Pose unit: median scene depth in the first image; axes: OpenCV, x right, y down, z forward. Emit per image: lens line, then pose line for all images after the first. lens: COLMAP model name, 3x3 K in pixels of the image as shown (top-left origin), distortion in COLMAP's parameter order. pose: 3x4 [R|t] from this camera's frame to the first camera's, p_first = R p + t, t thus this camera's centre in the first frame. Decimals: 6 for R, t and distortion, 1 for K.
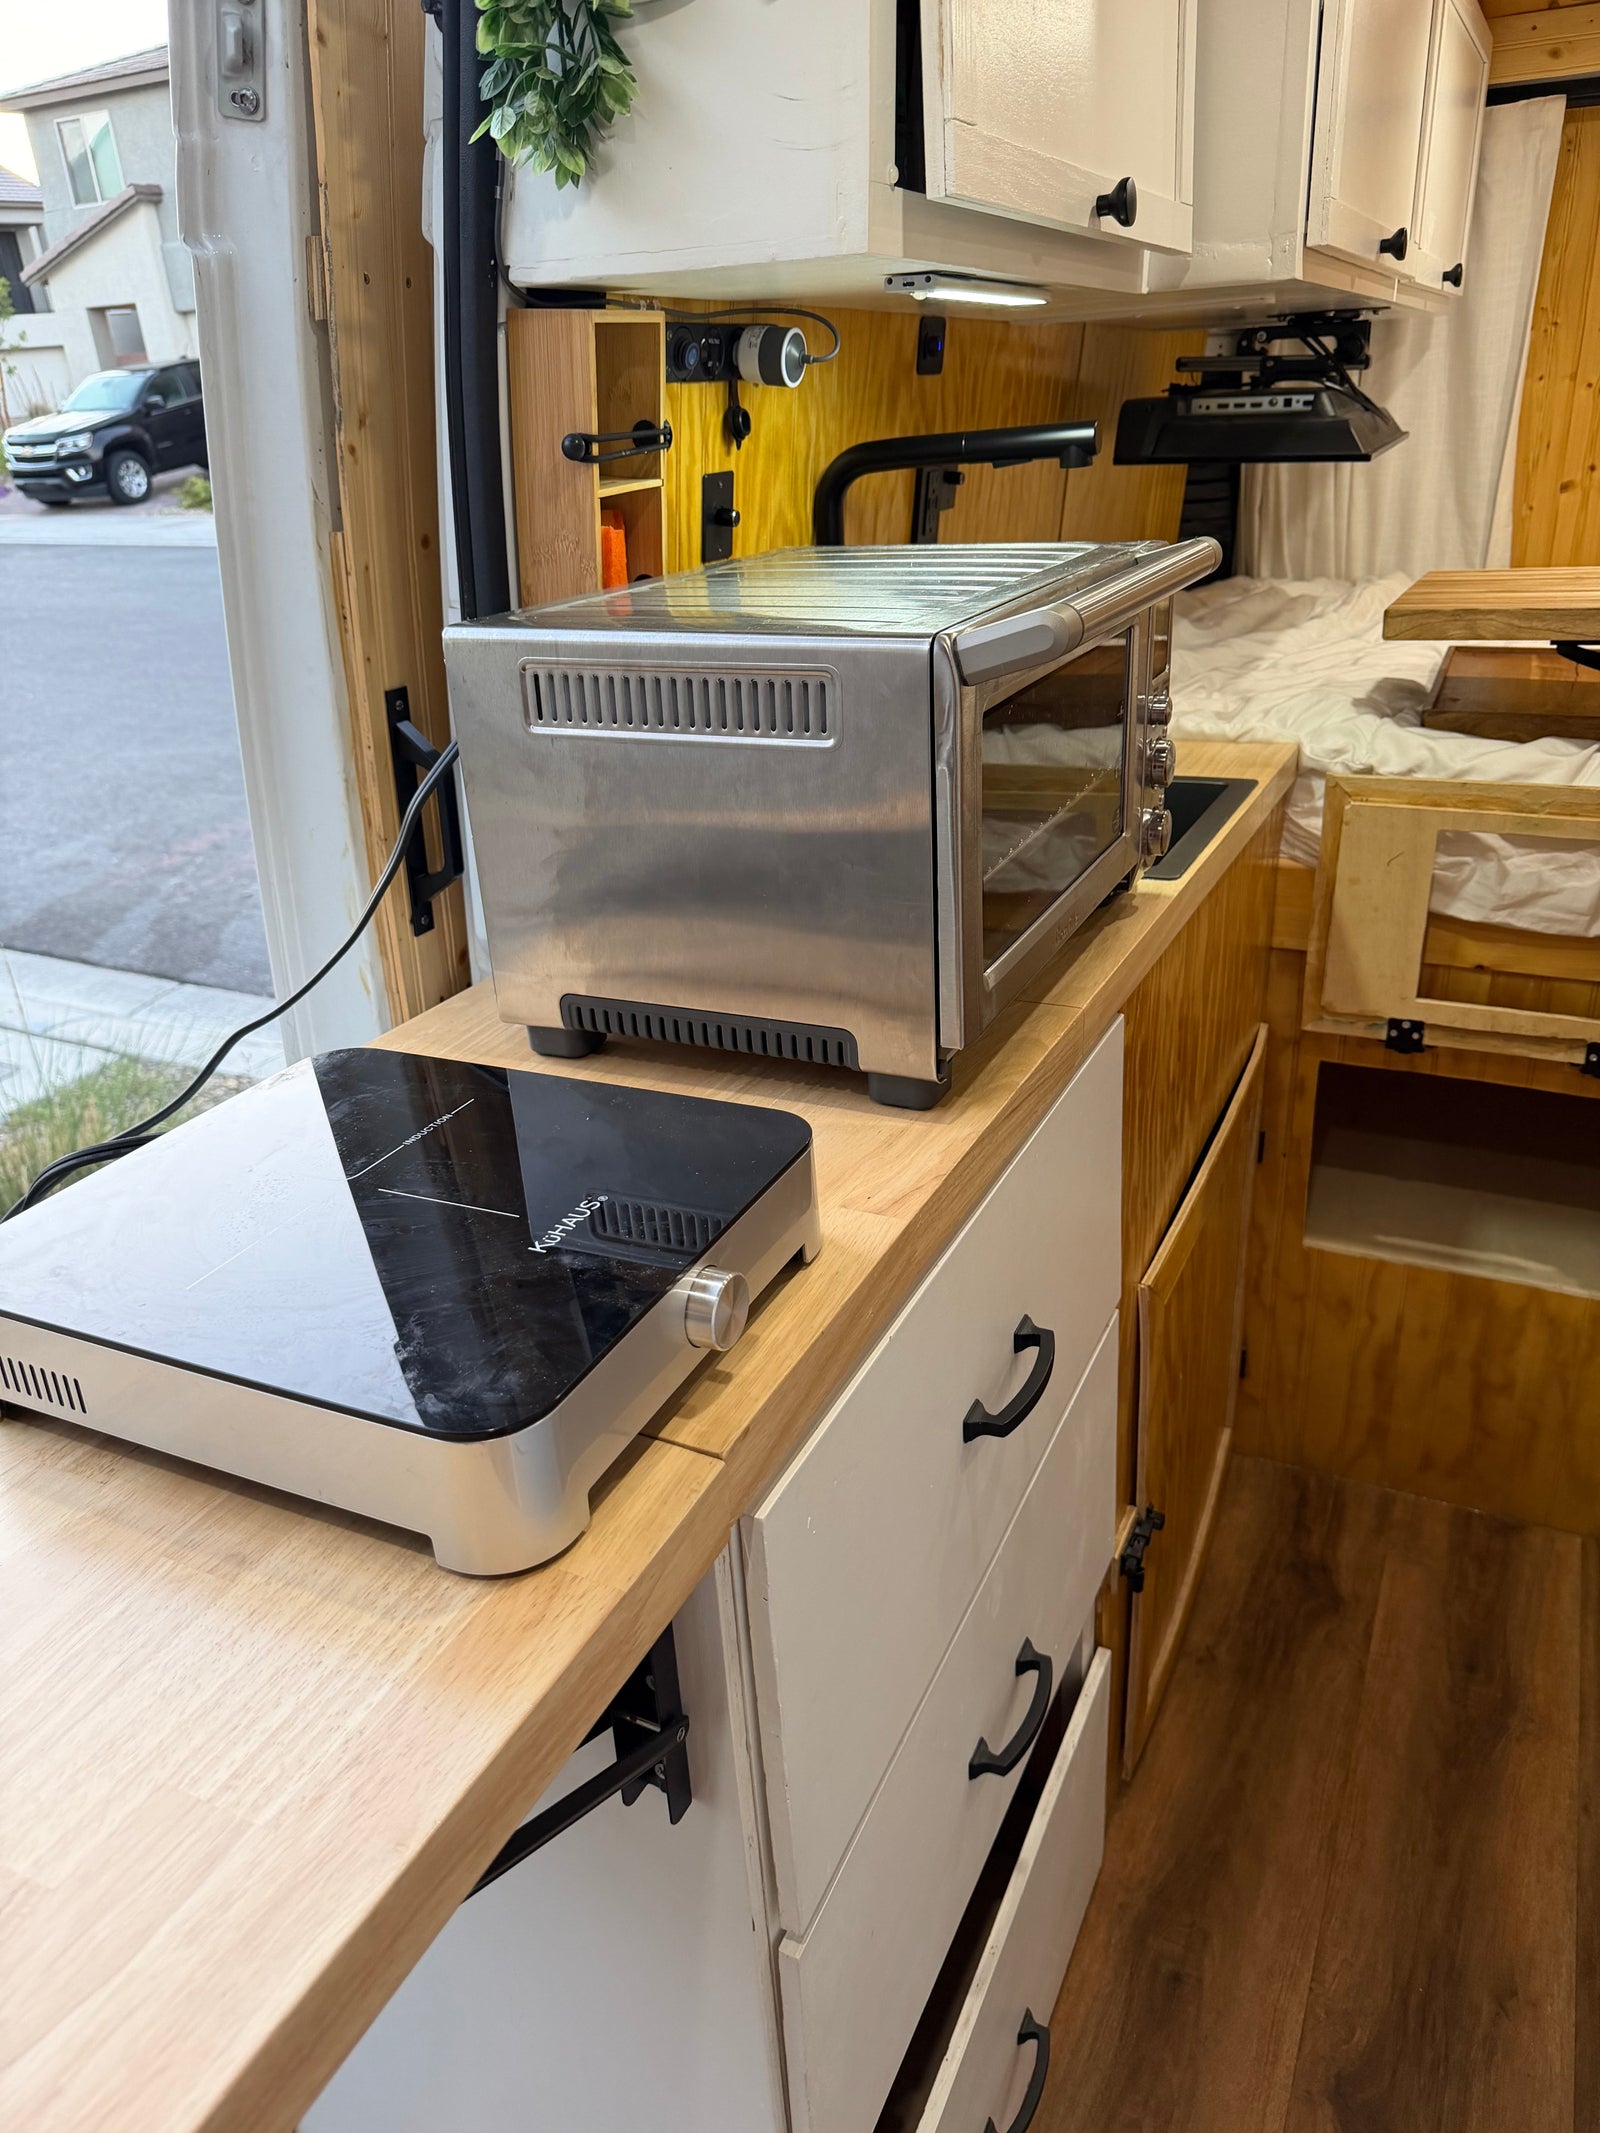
lens RADIAL K [[1535.2, 0, 793.4], [0, 1535.2, 1064.5], [0, 0, 1]] dist [-0.006371, -0.007908]
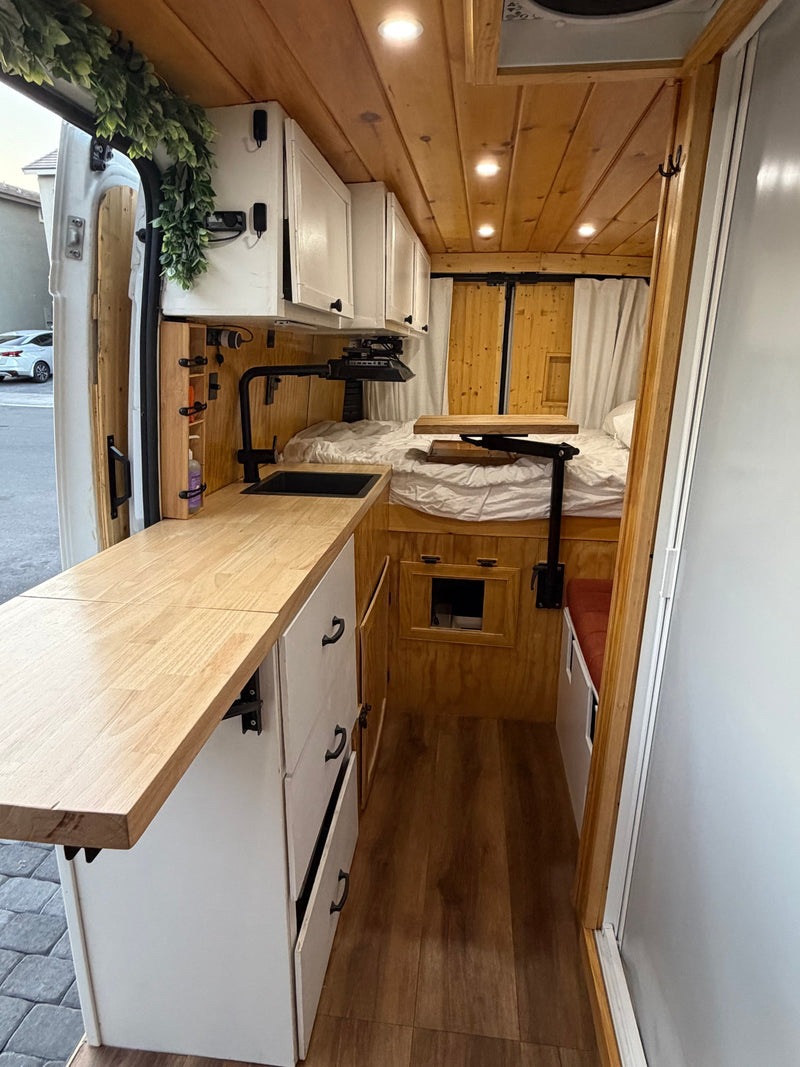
lens RADIAL K [[641.9, 0, 391.5], [0, 641.9, 523.9], [0, 0, 1]] dist [-0.004347, -0.000393]
pose [[0.946096, -0.022381, 0.323113, -0.112490], [0.072896, 0.986728, -0.145098, 0.112140], [-0.315577, 0.160831, 0.935171, -0.243390]]
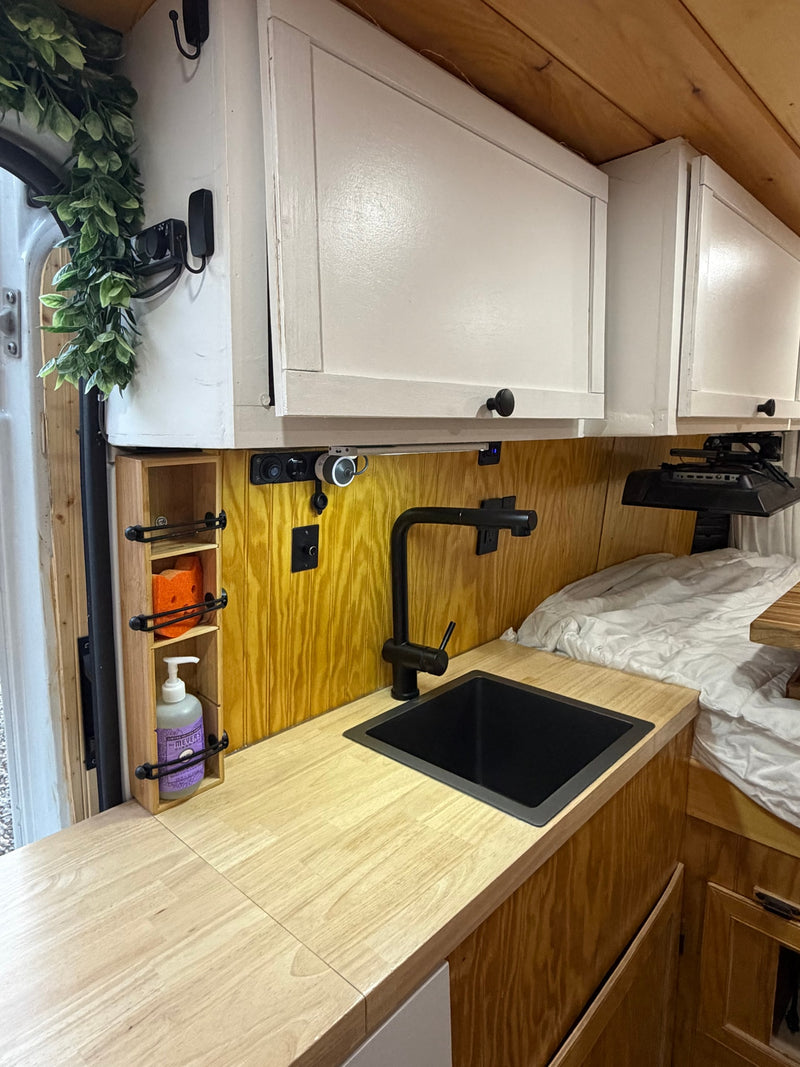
lens RADIAL K [[641.9, 0, 391.5], [0, 641.9, 523.9], [0, 0, 1]] dist [-0.004347, -0.000393]
pose [[0.954745, 0.081465, -0.286052, 0.217677], [-0.150326, 0.962044, -0.227758, -0.193925], [0.256640, 0.260452, 0.930753, 0.271272]]
